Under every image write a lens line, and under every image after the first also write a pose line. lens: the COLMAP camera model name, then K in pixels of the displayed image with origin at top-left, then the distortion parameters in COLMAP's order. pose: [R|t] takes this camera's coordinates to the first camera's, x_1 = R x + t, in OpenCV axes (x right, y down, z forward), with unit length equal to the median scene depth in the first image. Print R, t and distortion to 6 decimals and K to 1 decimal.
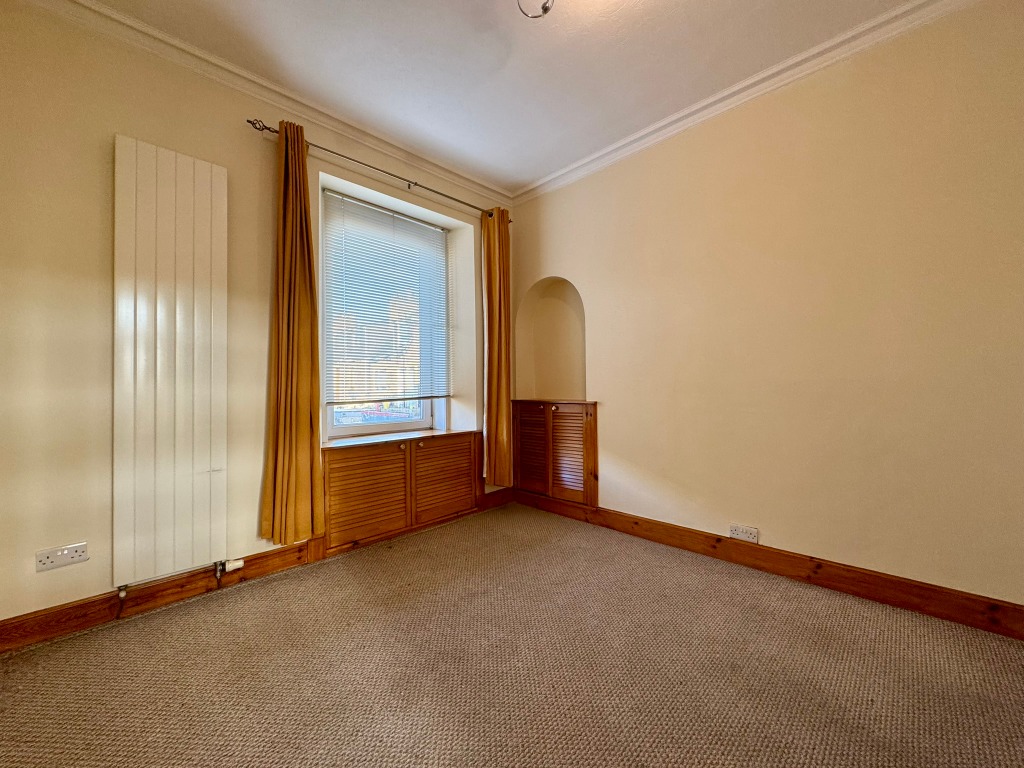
lens RADIAL K [[414.4, 0, 508.5], [0, 414.4, 382.7], [0, 0, 1]] dist [-0.000633, 0.000182]
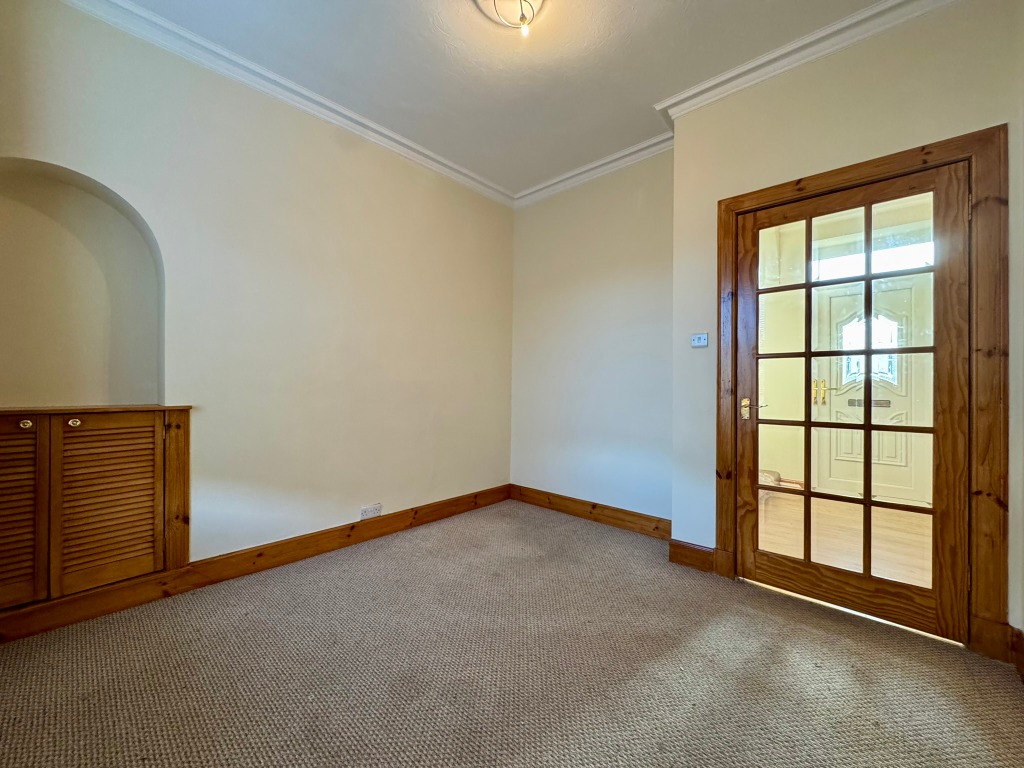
lens RADIAL K [[414.4, 0, 508.1], [0, 414.4, 388.3], [0, 0, 1]] dist [-0.000633, 0.000182]
pose [[-0.048351, 0.005530, 0.998815, -0.499145], [-0.016822, 0.999838, -0.006350, 0.013676], [-0.998689, -0.017109, -0.048250, 0.547097]]
